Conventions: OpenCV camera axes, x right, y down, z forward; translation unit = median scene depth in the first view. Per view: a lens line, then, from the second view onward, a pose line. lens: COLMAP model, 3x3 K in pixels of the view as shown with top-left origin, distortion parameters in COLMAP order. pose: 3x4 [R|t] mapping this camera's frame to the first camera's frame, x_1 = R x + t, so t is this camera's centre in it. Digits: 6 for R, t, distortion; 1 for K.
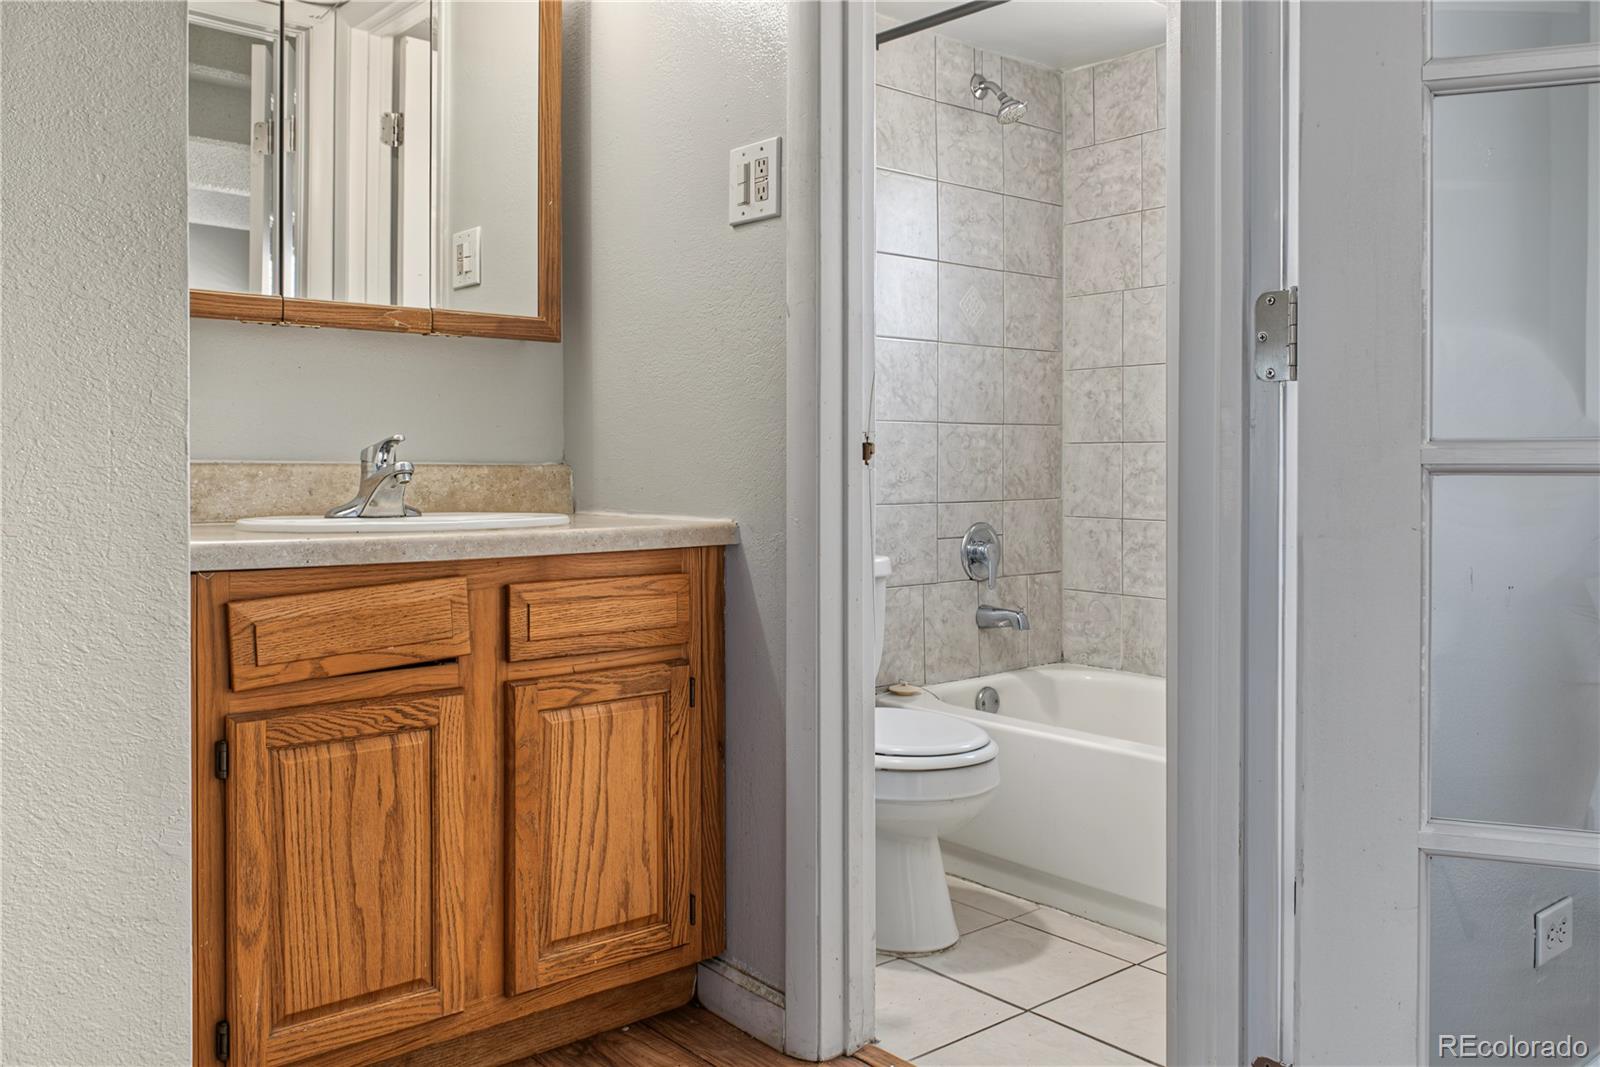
lens RADIAL K [[1254.0, 0, 805.3], [0, 1254.0, 474.5], [0, 0, 1]] dist [0.003790, -0.000585]
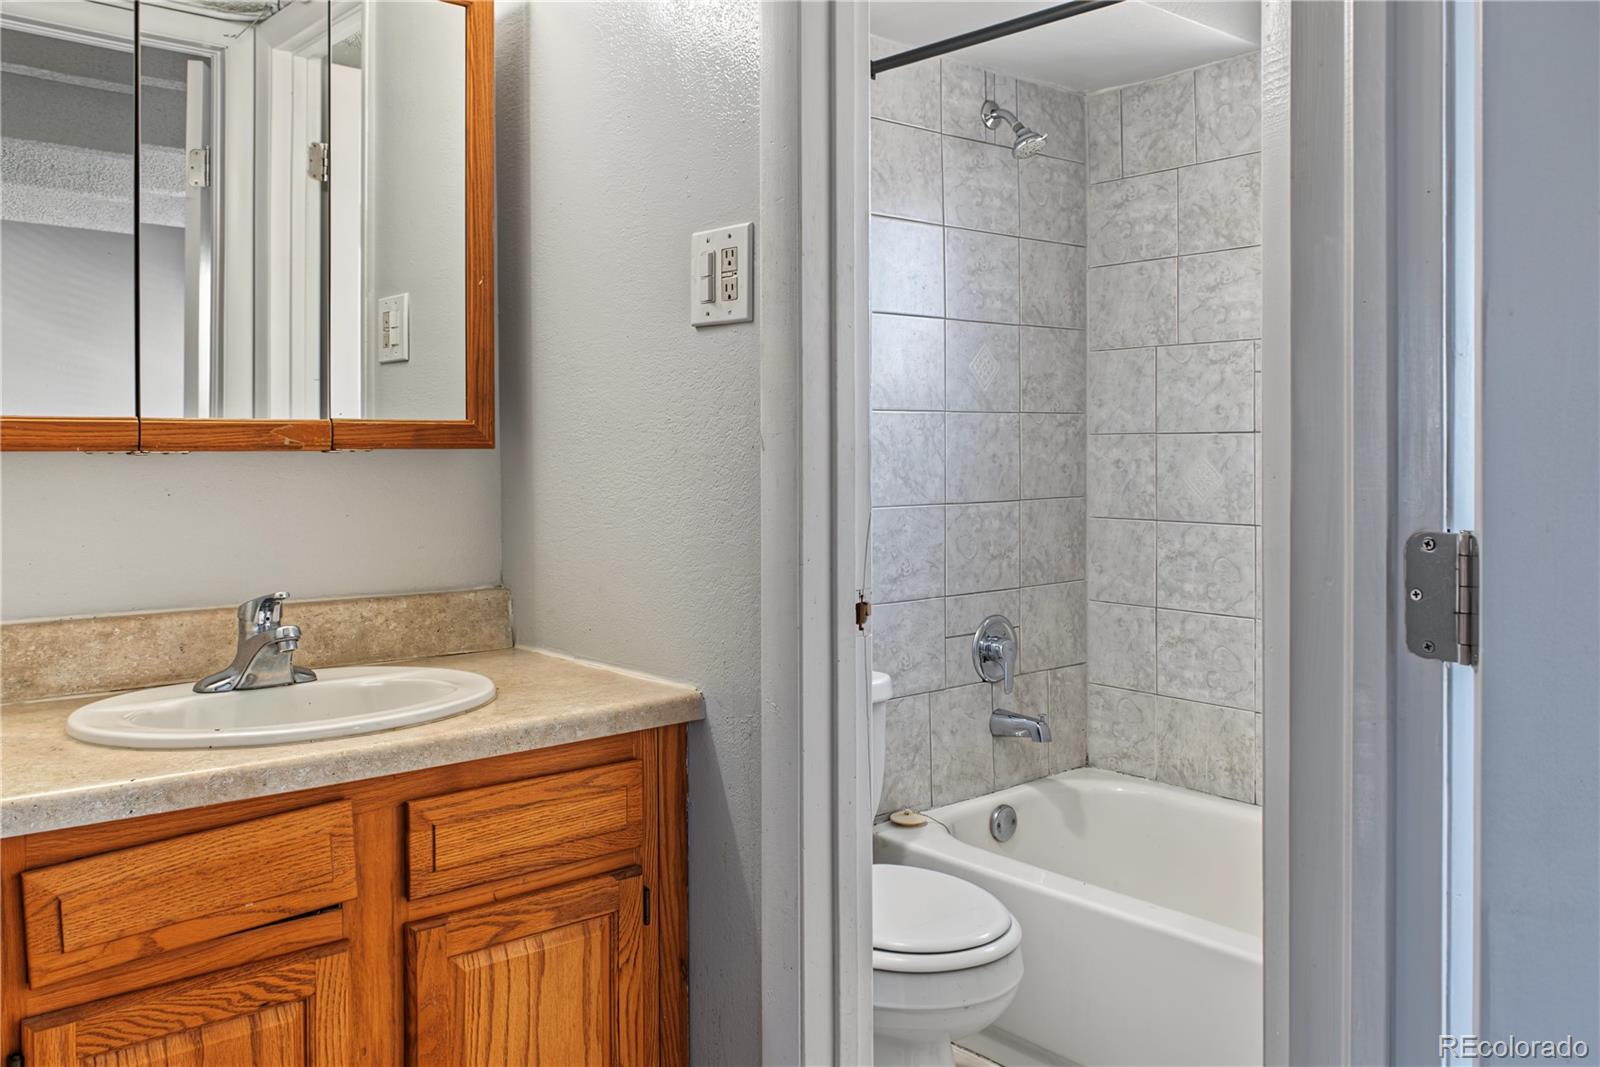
lens RADIAL K [[1289.7, 0, 804.6], [0, 1289.7, 460.2], [0, 0, 1]] dist [0.004431, -0.011372]
pose [[0.999993, -0.003722, 0.001050, 0.010266], [0.003720, 0.999992, 0.001773, -0.099540], [-0.001057, -0.001769, 0.999998, 0.145220]]
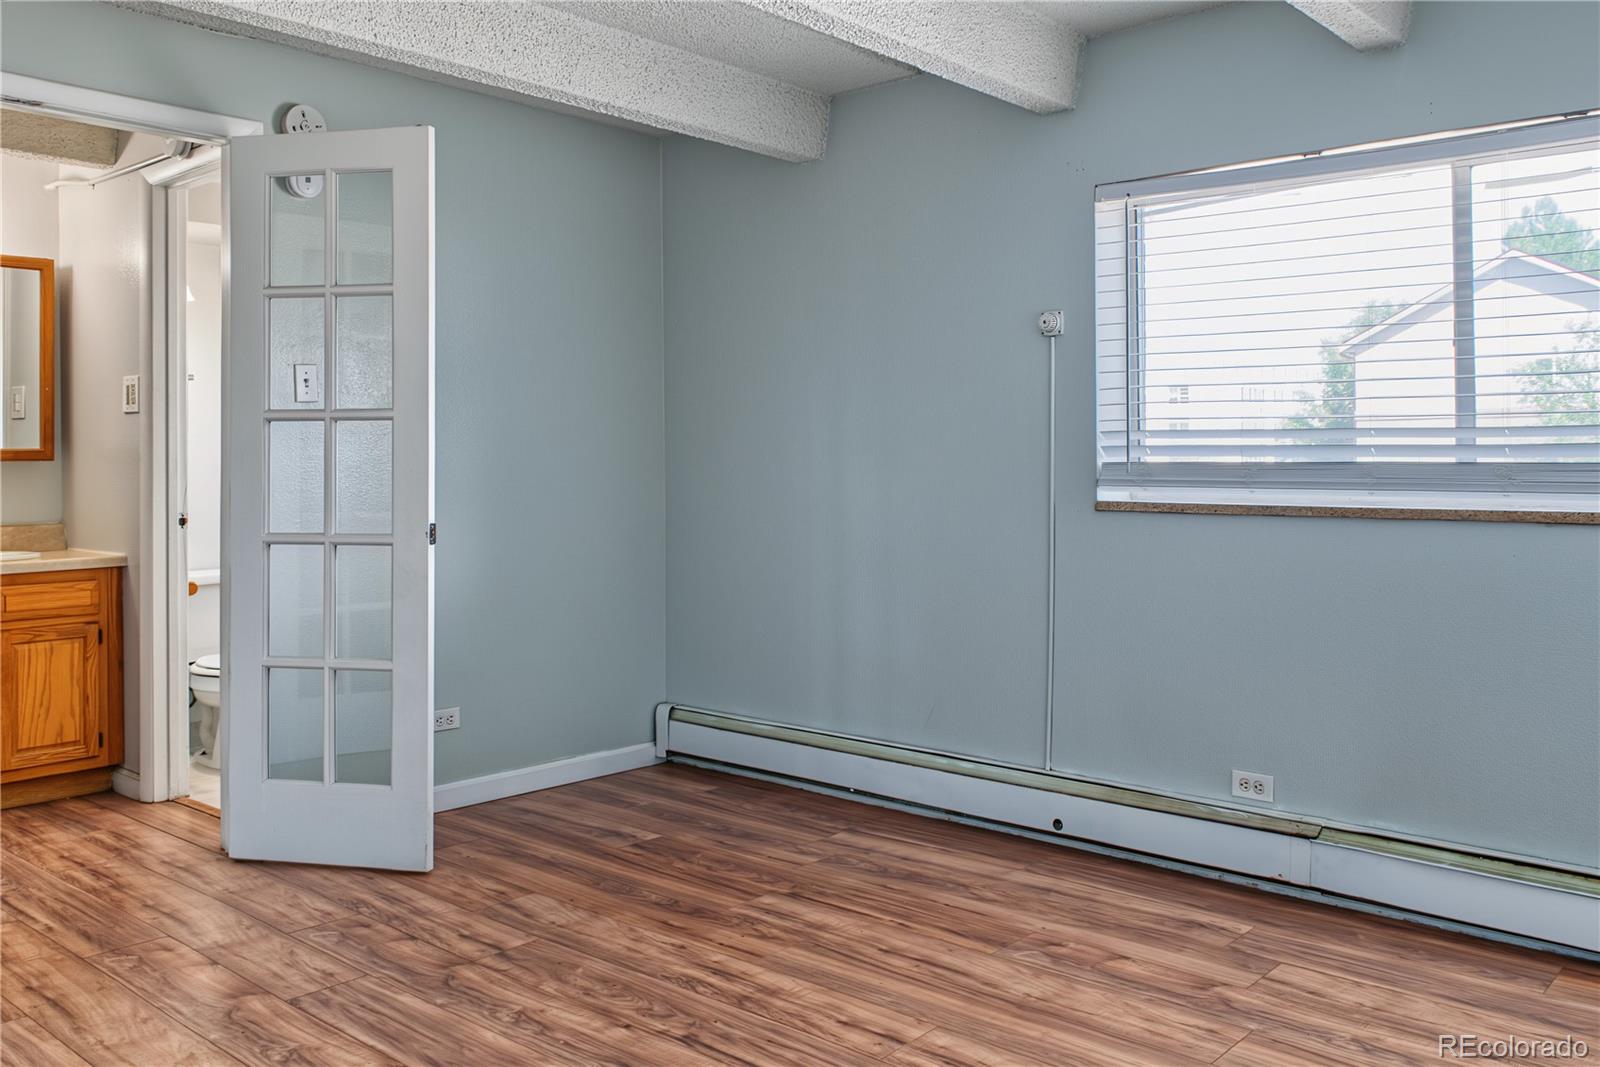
lens RADIAL K [[1329.4, 0, 798.4], [0, 1329.4, 452.4], [0, 0, 1]] dist [0.003259, -0.004336]
pose [[0.989233, -0.006249, 0.146217, 0.641834], [0.007534, 0.999938, -0.008234, -0.093624], [-0.146156, 0.009247, 0.989218, -1.193287]]
